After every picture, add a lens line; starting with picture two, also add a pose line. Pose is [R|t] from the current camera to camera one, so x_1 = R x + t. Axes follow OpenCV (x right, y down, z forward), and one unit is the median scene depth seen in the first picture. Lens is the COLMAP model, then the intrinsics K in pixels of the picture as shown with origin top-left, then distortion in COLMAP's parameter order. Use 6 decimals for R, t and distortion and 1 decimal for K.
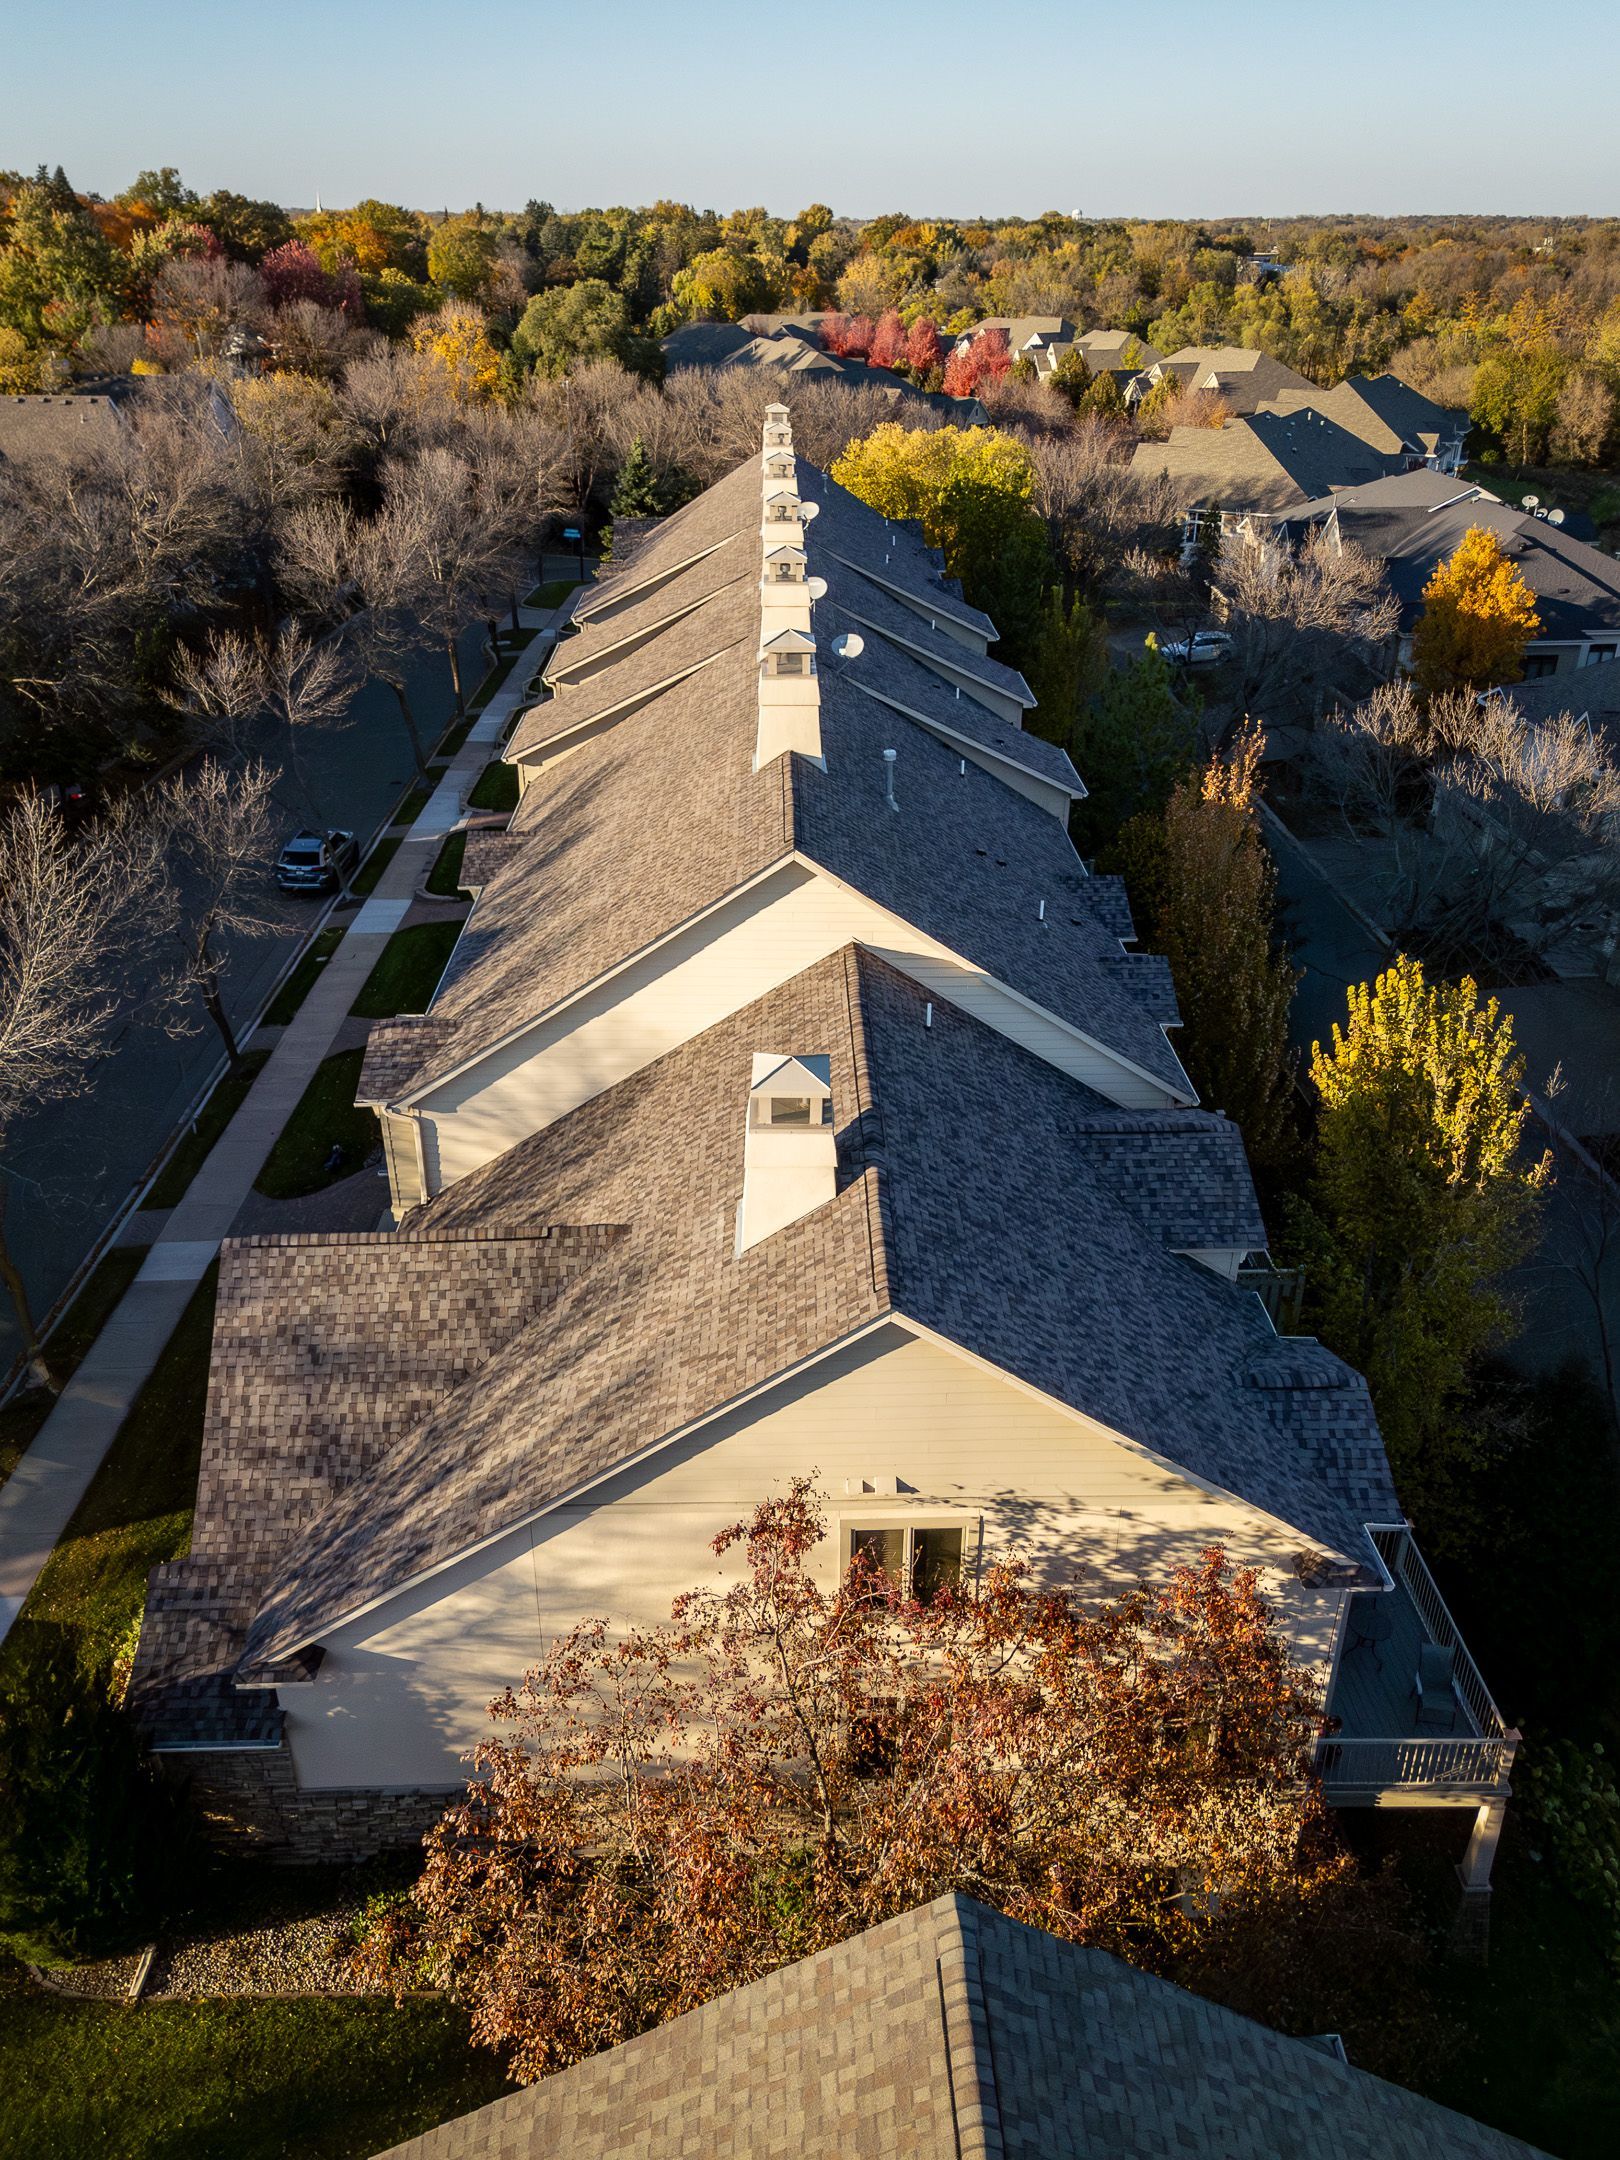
lens RADIAL K [[1590.3, 0, 814.9], [0, 1590.3, 1052.5], [0, 0, 1]] dist [0.048088, -0.030611]
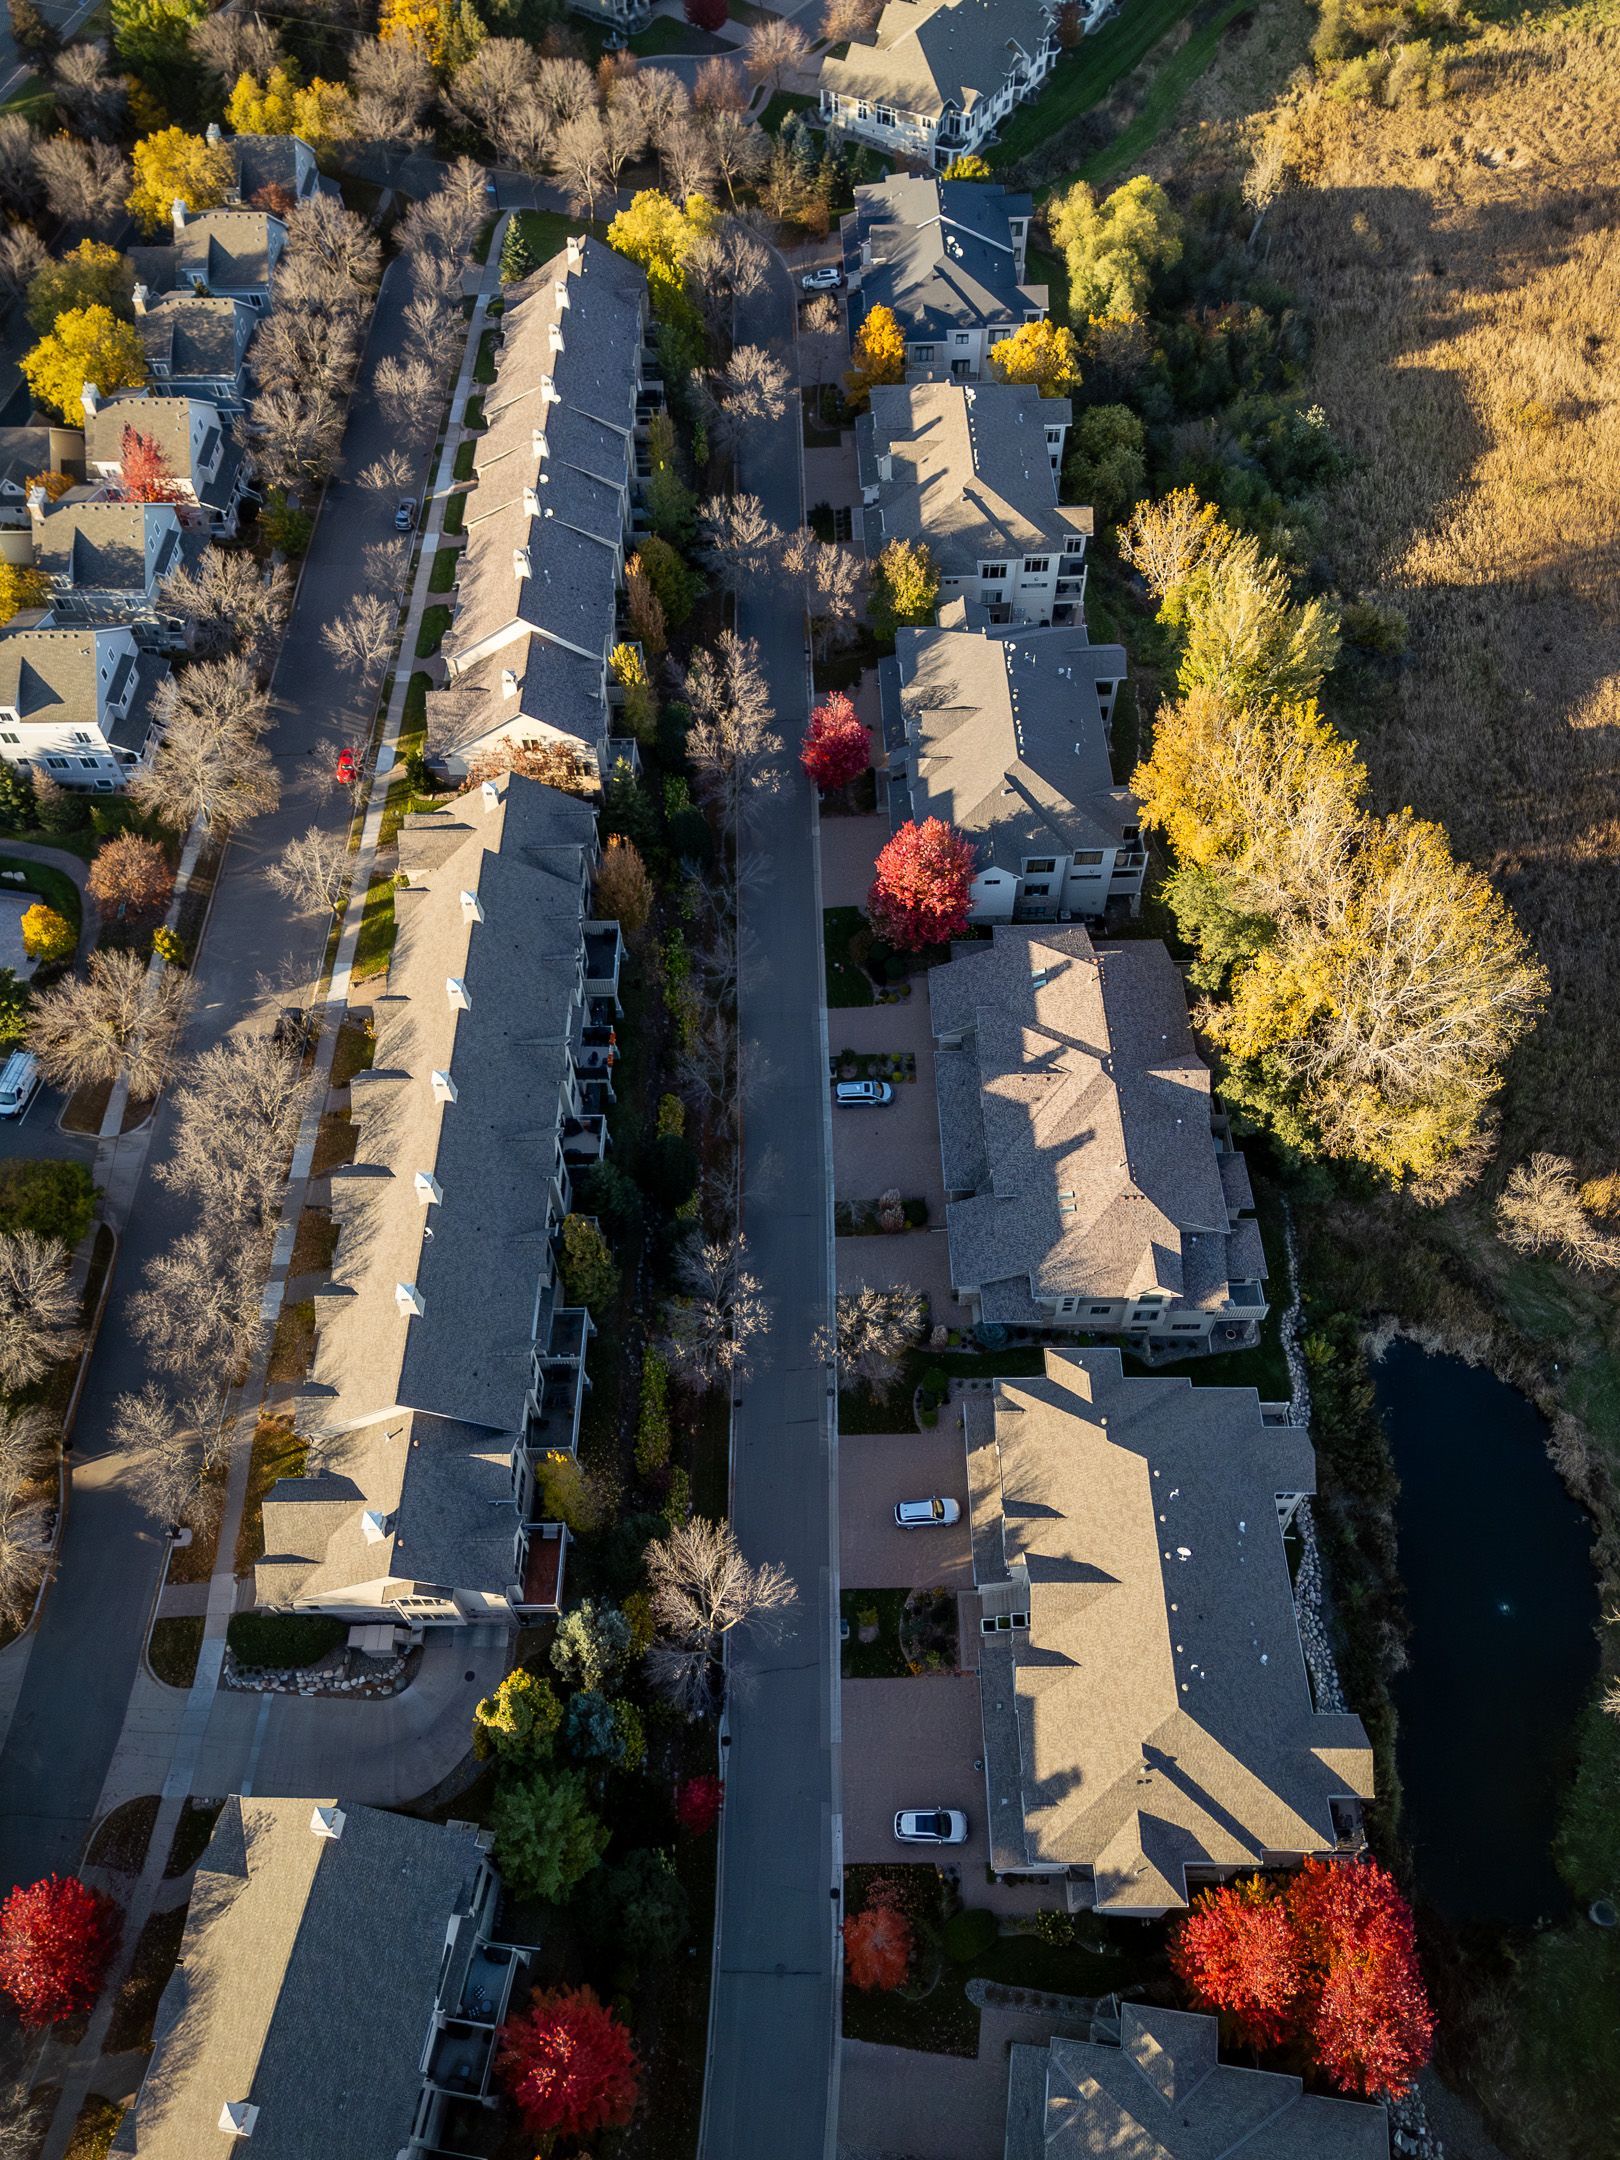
lens RADIAL K [[1590.3, 0, 814.9], [0, 1590.3, 1052.5], [0, 0, 1]] dist [0.048088, -0.030611]
pose [[0.999545, 0.013602, -0.026916, 1.493881], [0.001085, 0.875717, 0.482824, -1.856473], [0.030138, -0.482634, 0.875304, -5.690843]]
